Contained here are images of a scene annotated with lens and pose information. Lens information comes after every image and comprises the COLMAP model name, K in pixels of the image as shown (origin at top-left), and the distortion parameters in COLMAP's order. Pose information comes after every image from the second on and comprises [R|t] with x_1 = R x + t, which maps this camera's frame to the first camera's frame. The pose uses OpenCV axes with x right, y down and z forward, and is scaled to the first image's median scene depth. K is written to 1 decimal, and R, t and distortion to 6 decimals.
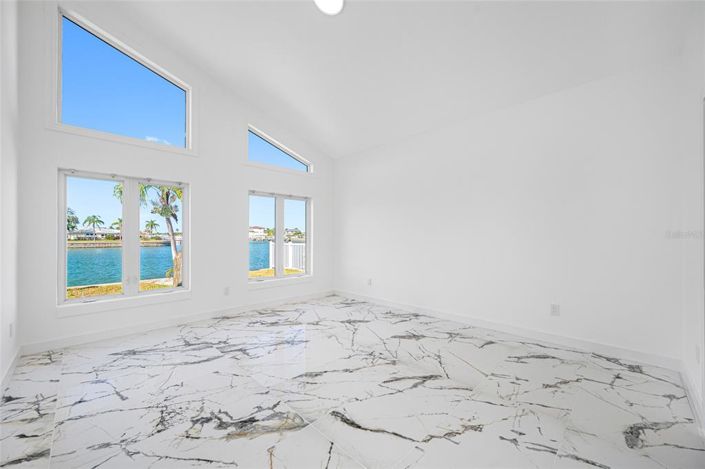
lens RADIAL K [[275.8, 0, 352.5], [0, 275.8, 234.5], [0, 0, 1]] dist [-0.000688, 0.000106]
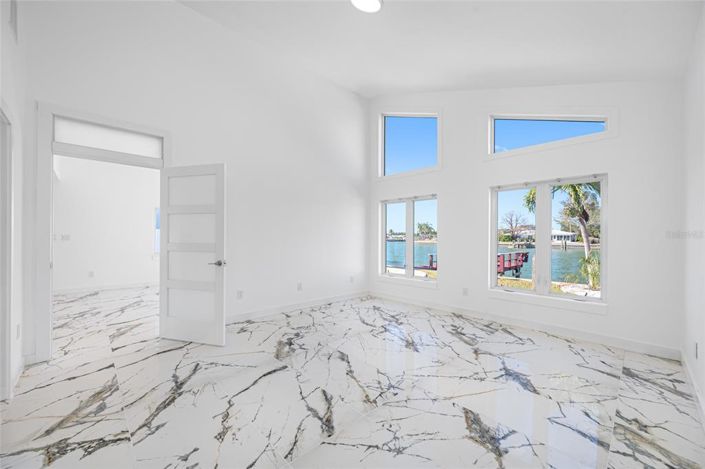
lens RADIAL K [[279.2, 0, 354.2], [0, 279.2, 236.1], [0, 0, 1]] dist [0.001602, 0.000134]
pose [[-0.013924, -0.002969, -0.999899, 0.998622], [0.003357, 0.999990, -0.003016, 0.006368], [0.999897, -0.003399, -0.013914, 1.039815]]
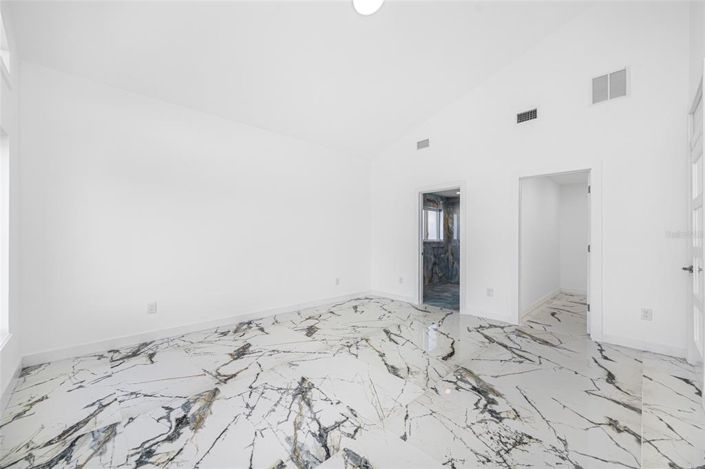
lens RADIAL K [[279.2, 0, 354.2], [0, 279.2, 236.1], [0, 0, 1]] dist [0.001602, 0.000134]
pose [[0.017570, 0.006243, 0.999826, -1.169779], [-0.013678, 0.999888, -0.006003, 0.016741], [-0.999752, -0.013570, 0.017653, 1.109135]]
